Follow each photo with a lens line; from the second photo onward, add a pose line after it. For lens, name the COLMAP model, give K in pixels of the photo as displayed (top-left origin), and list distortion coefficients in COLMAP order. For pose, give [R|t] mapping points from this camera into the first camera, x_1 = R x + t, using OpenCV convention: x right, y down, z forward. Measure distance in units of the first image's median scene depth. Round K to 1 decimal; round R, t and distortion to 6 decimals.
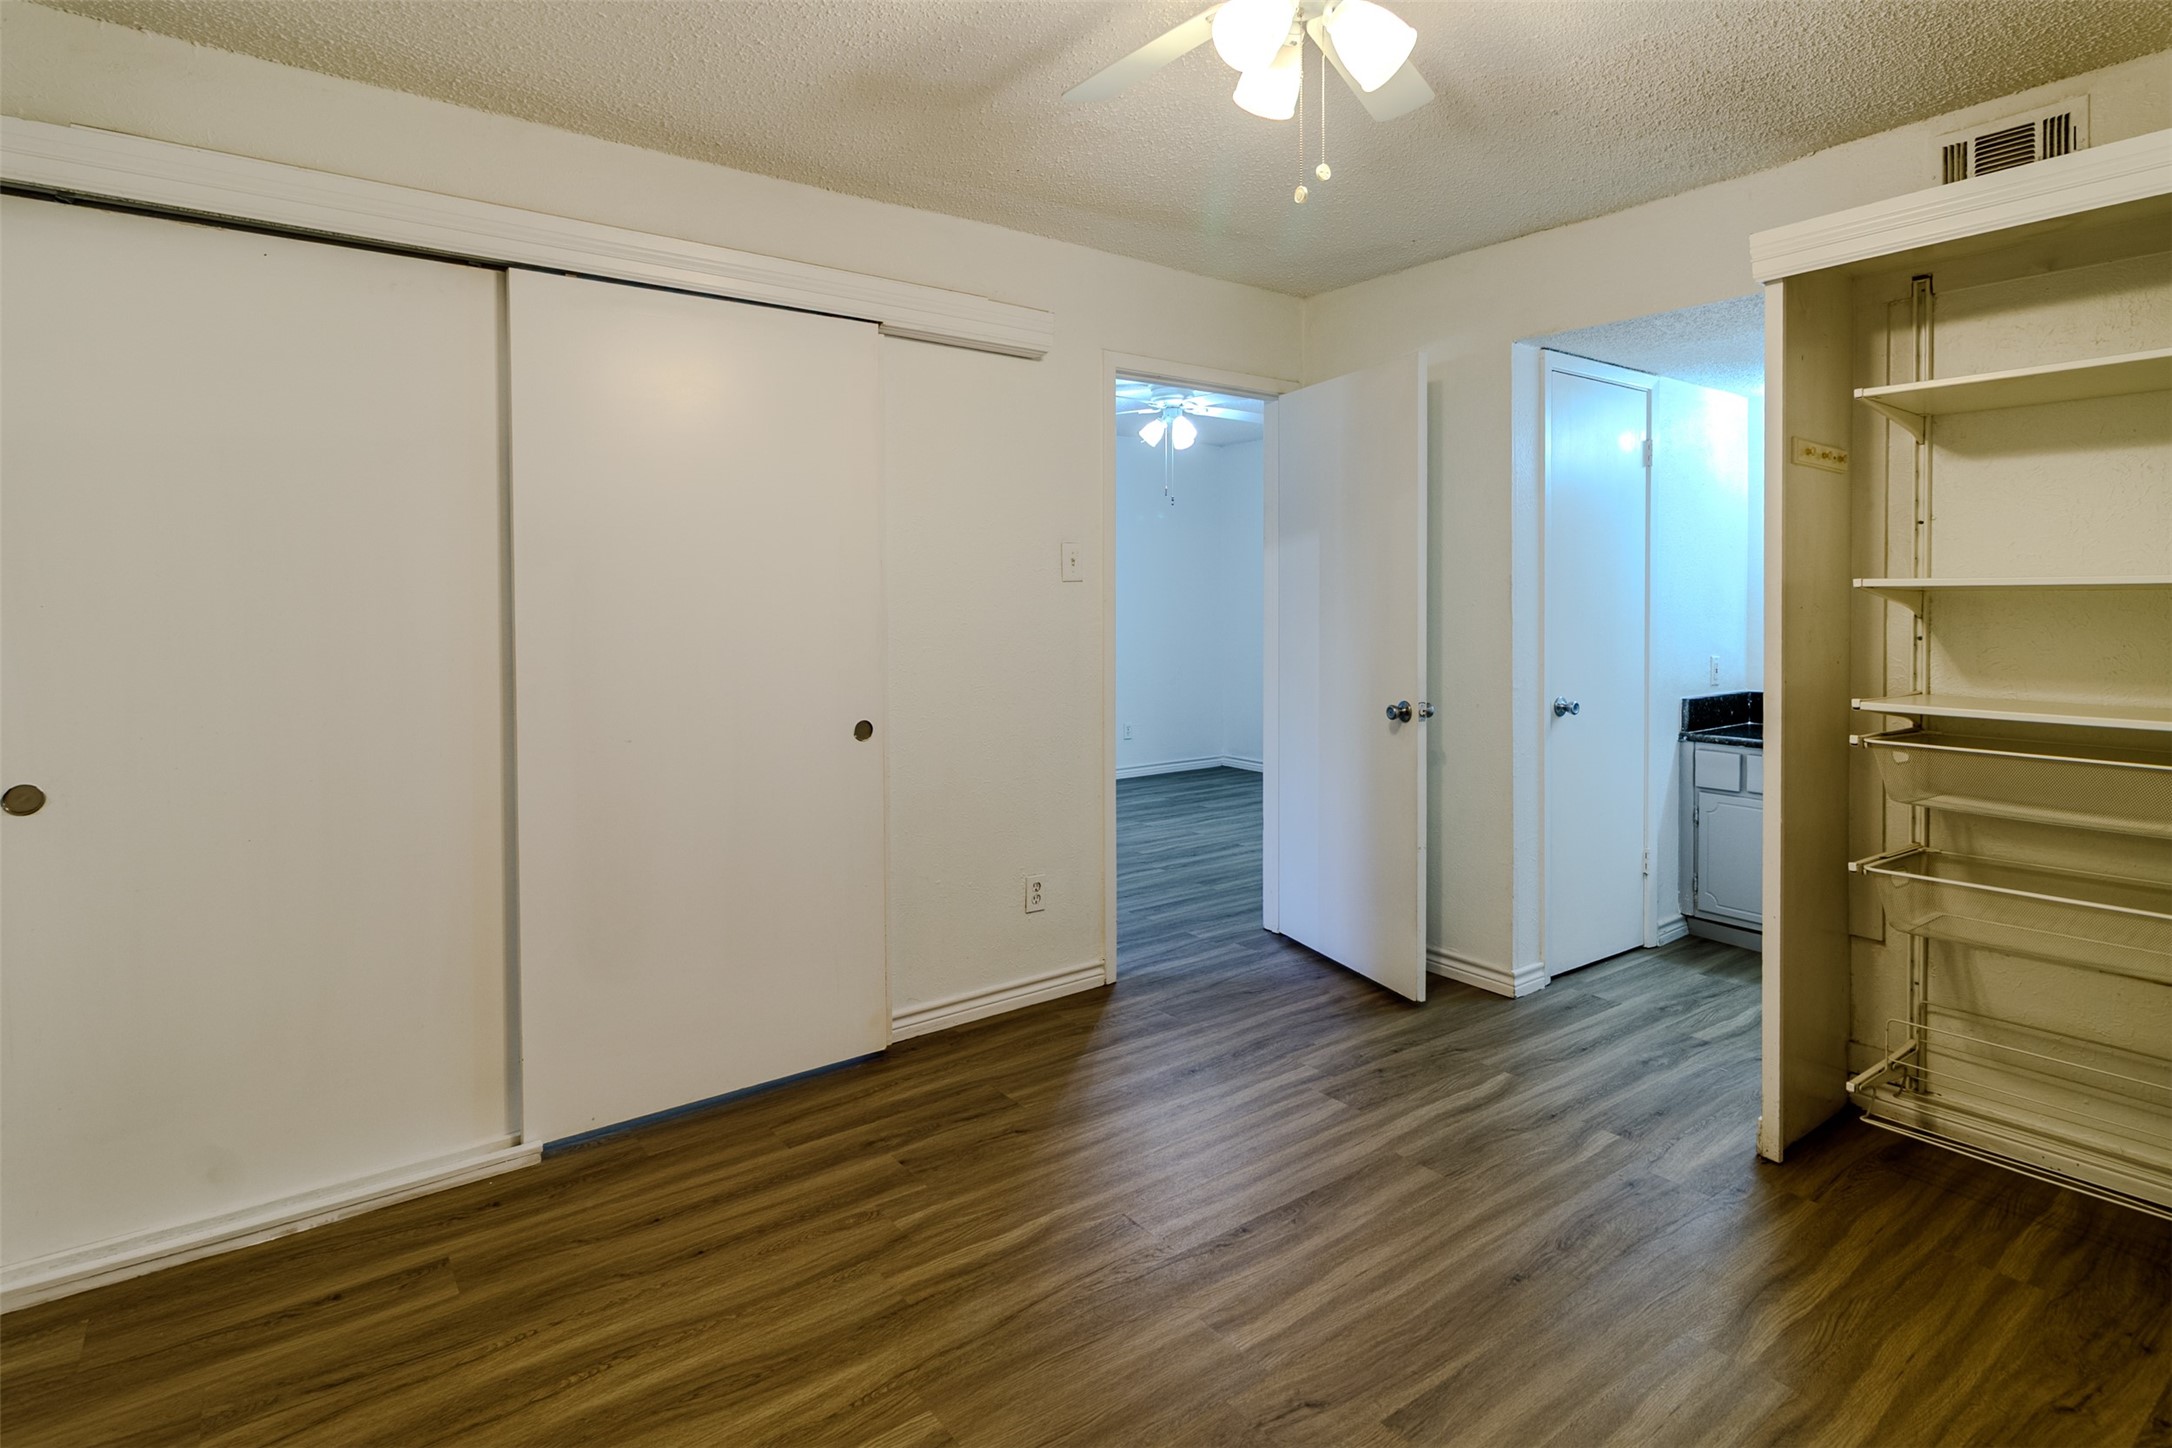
lens RADIAL K [[1124.6, 0, 1095.4], [0, 1124.6, 612.0], [0, 0, 1]] dist [0.010244, 0.001011]
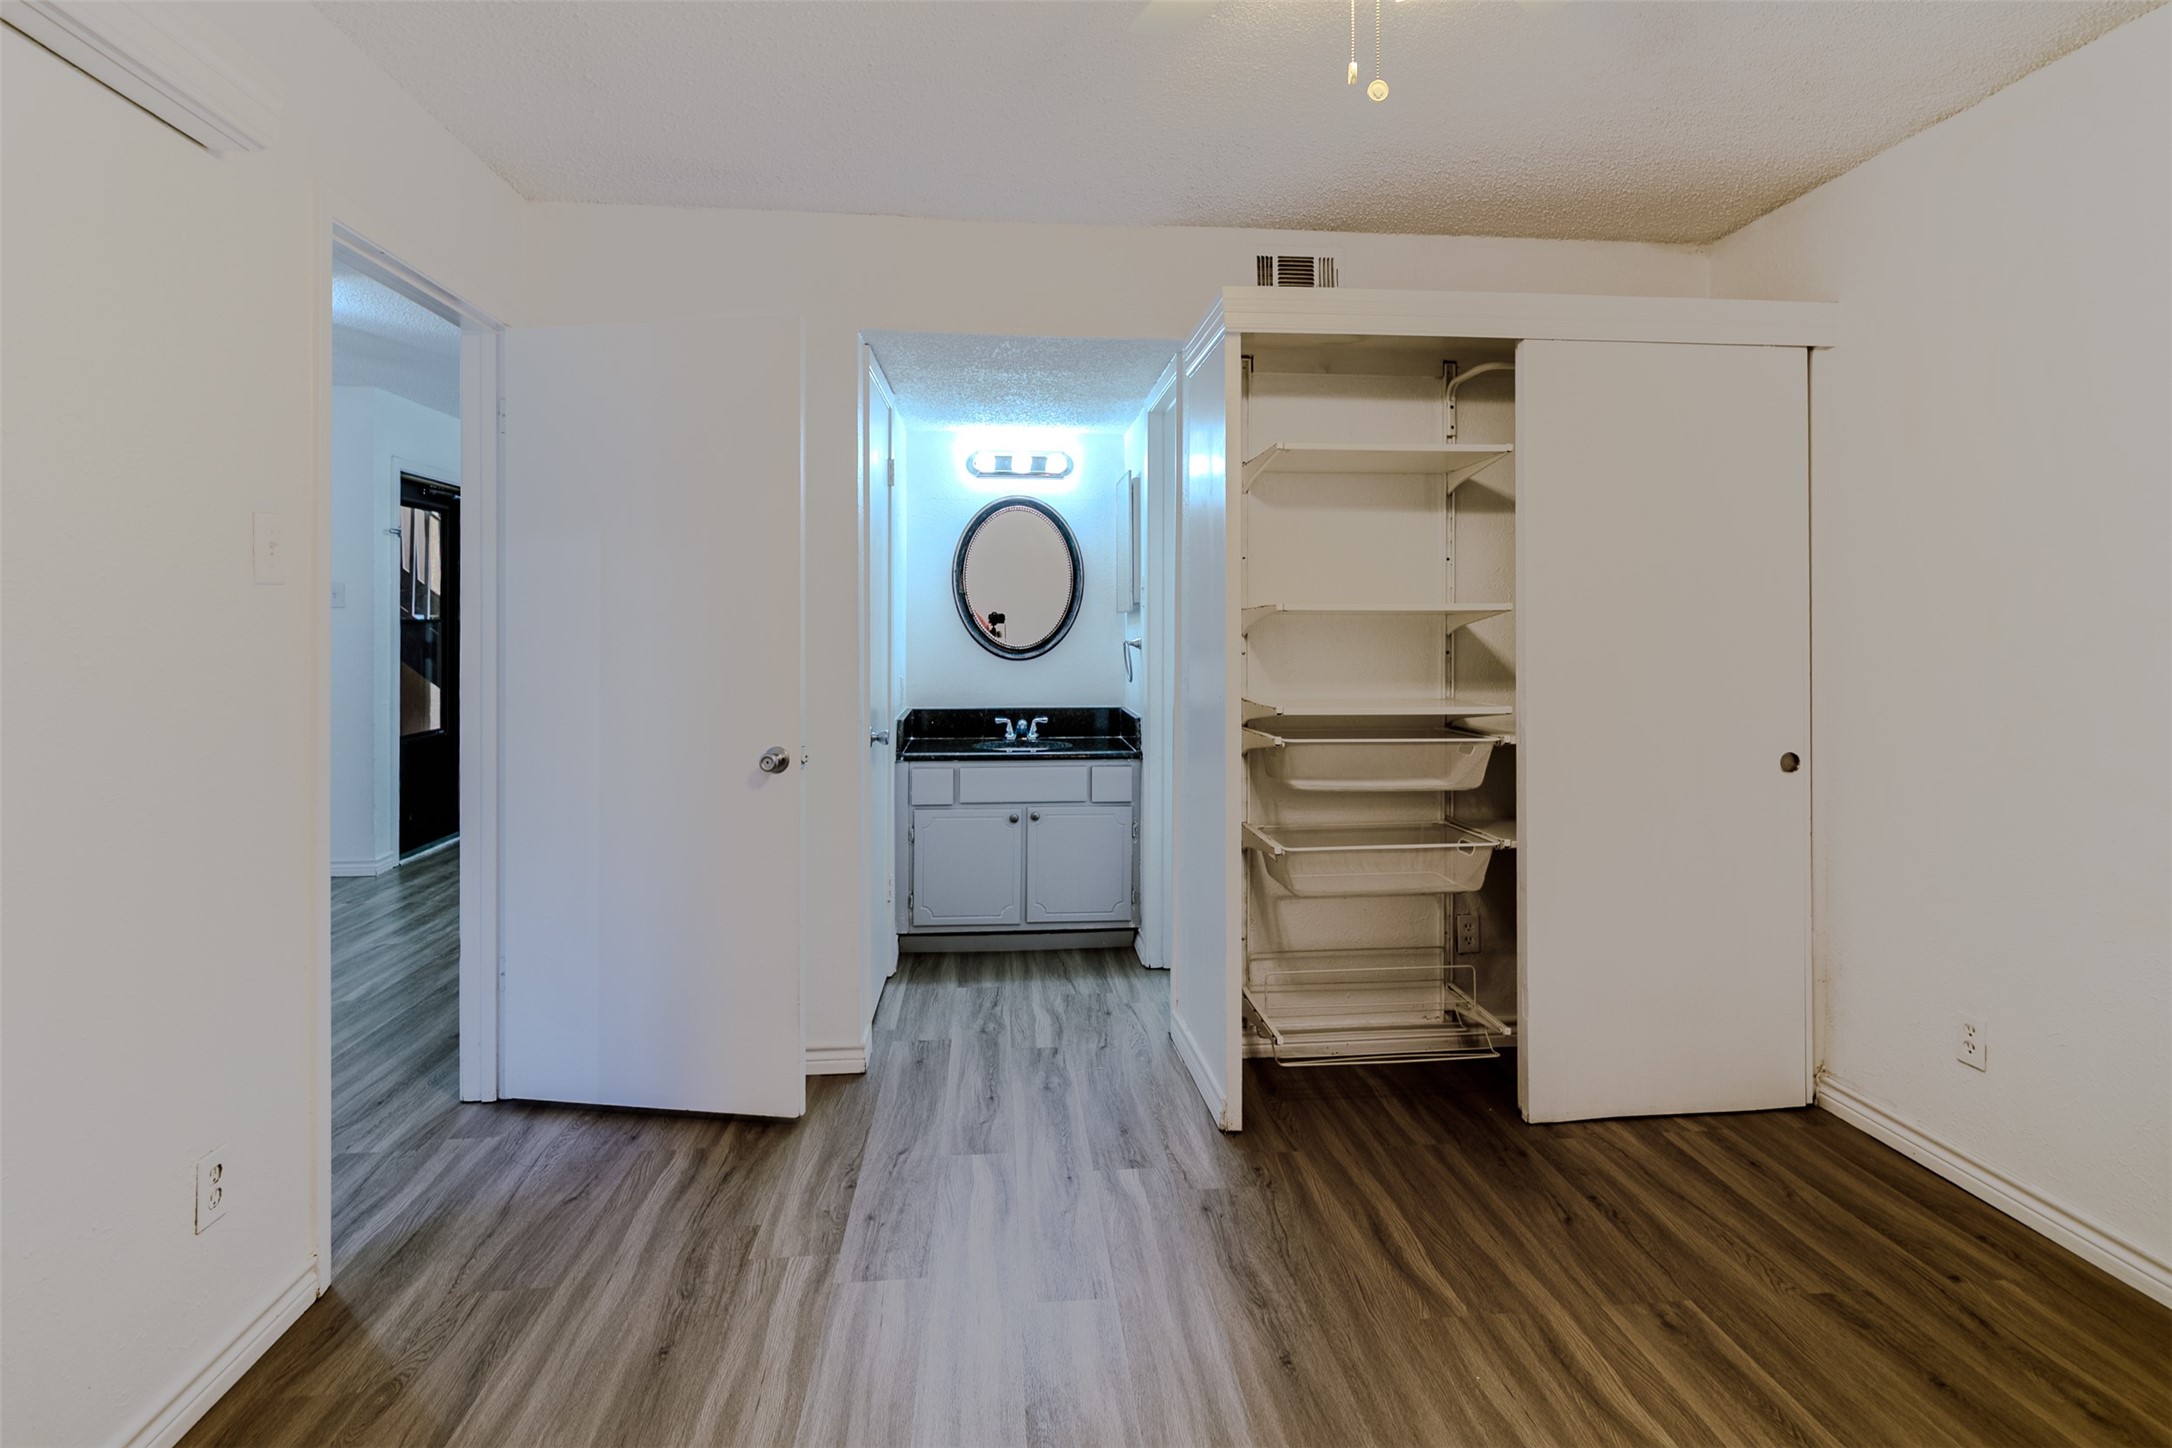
lens RADIAL K [[1124.6, 0, 1113.1], [0, 1124.6, 622.2], [0, 0, 1]] dist [0.010244, 0.001011]
pose [[0.515933, 0.002539, 0.856625, -0.474954], [0.006043, 0.999960, -0.006603, -0.004440], [-0.856608, 0.008583, 0.515897, 0.627278]]
